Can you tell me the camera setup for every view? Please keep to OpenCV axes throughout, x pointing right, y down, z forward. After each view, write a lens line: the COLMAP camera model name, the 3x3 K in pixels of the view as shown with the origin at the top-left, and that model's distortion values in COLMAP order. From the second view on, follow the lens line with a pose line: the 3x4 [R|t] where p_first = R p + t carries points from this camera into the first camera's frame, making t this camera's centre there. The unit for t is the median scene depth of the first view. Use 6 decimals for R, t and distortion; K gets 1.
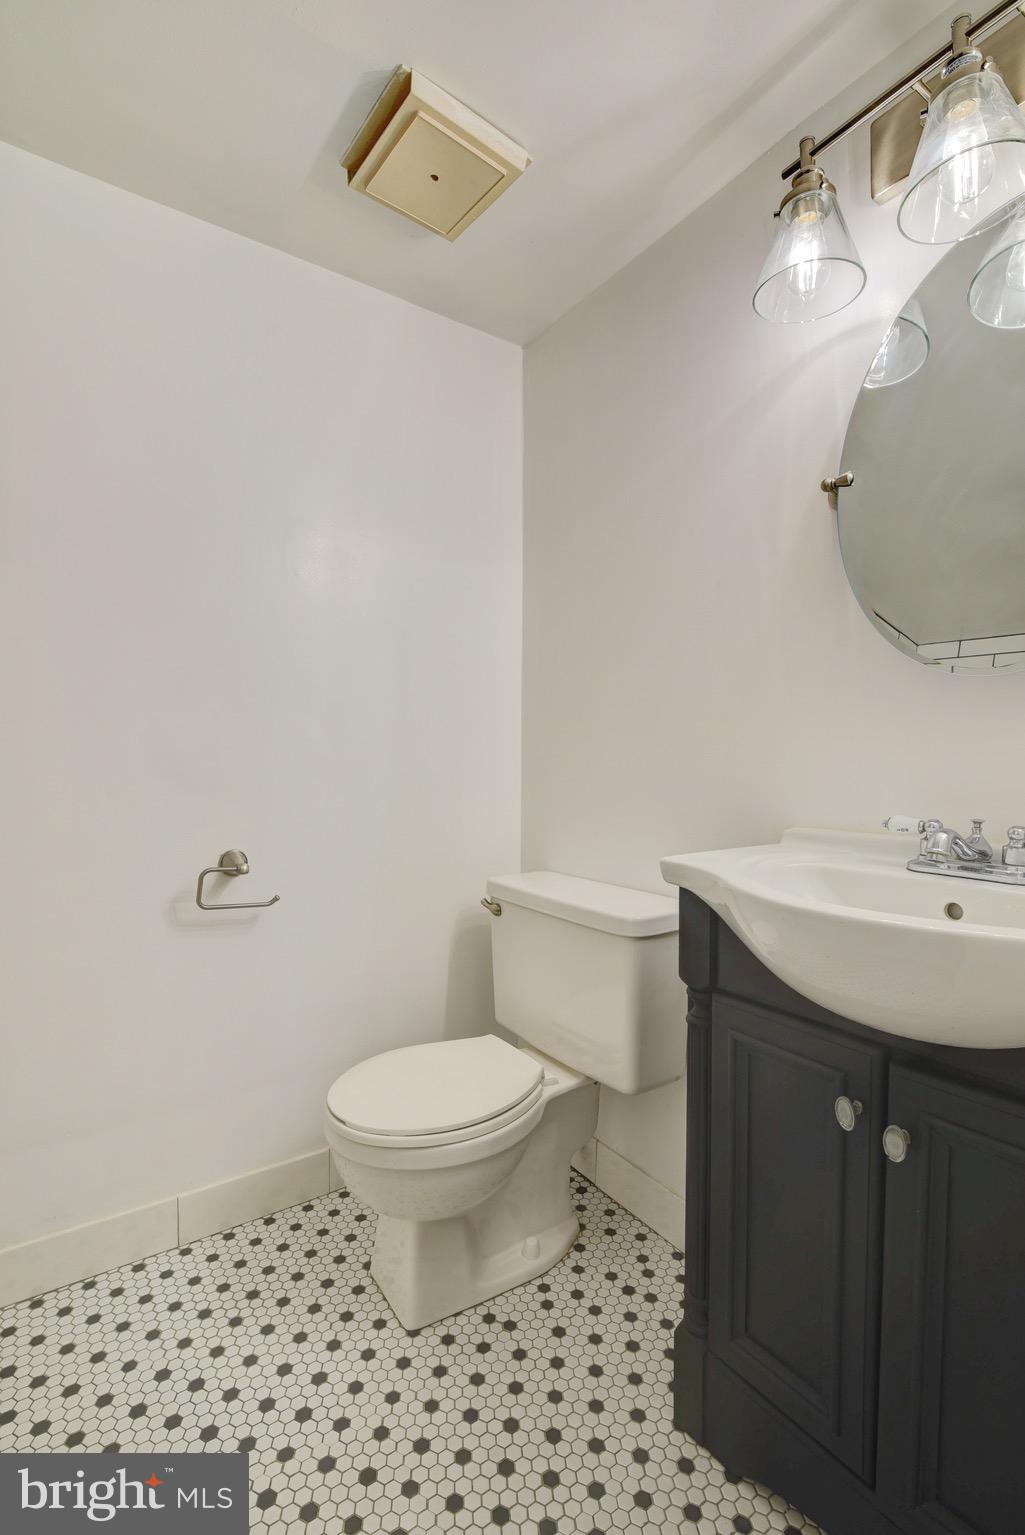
lens RADIAL K [[722.9, 0, 512.5], [0, 722.9, 767.5], [0, 0, 1]] dist [0.000212, -0.006104]
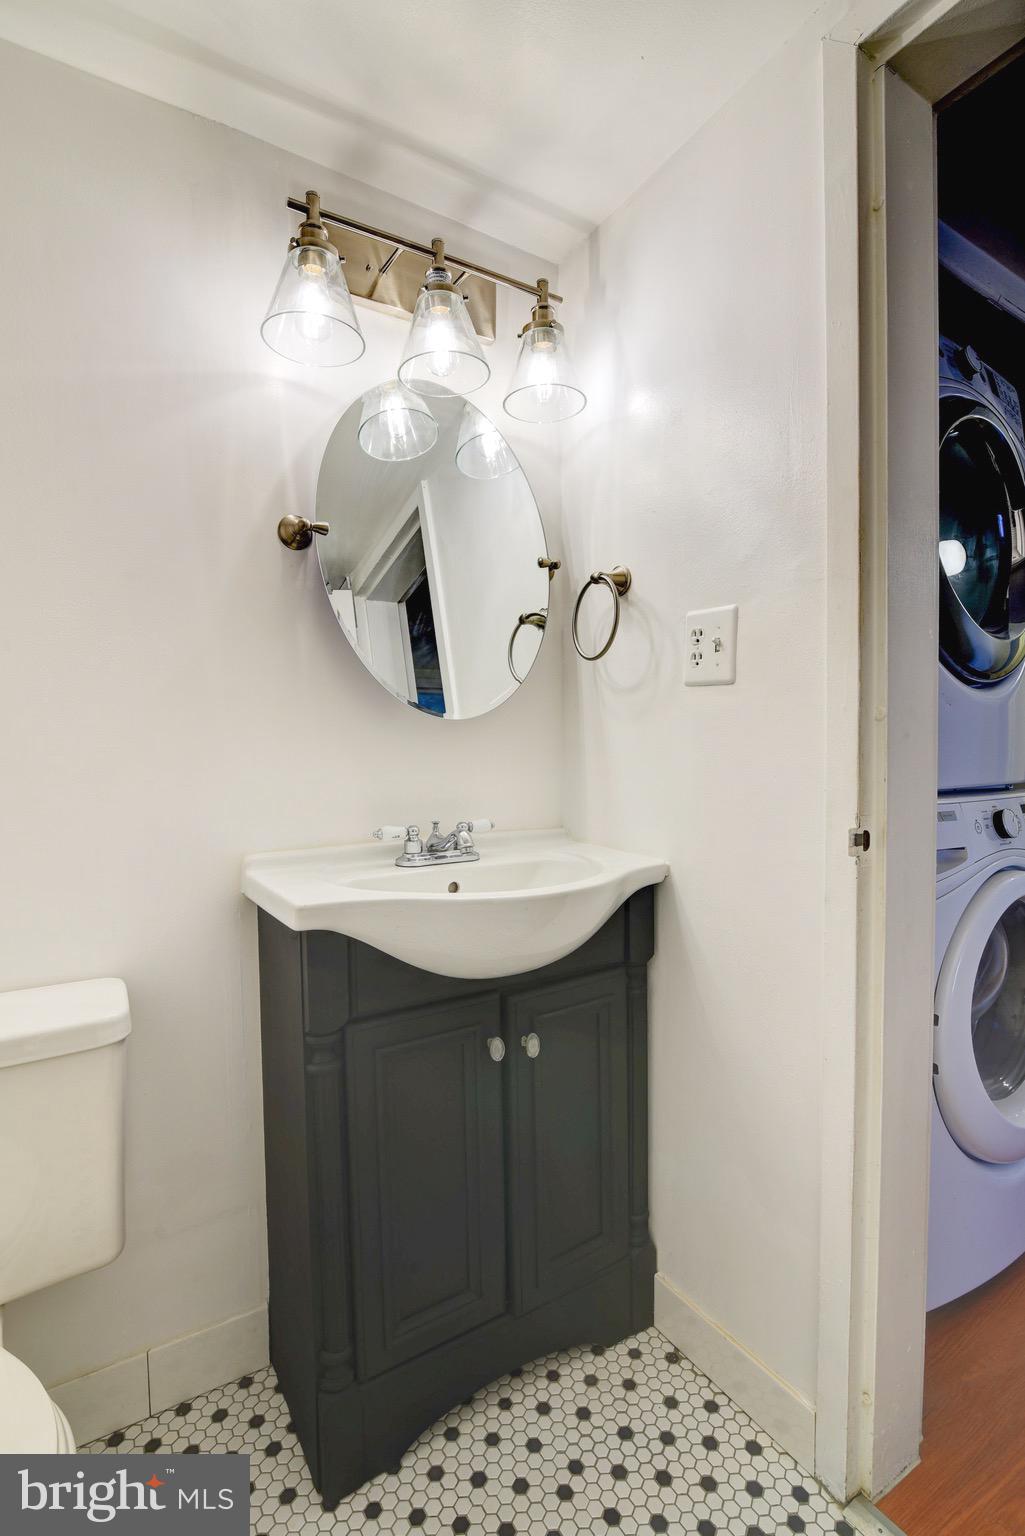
lens RADIAL K [[723.4, 0, 512.5], [0, 723.4, 768.0], [0, 0, 1]] dist [0.000212, -0.006104]
pose [[0.039003, -0.030865, 0.998762, -0.704968], [0.031890, 0.999052, 0.029628, -0.063711], [-0.998730, 0.030695, 0.039951, 0.747871]]
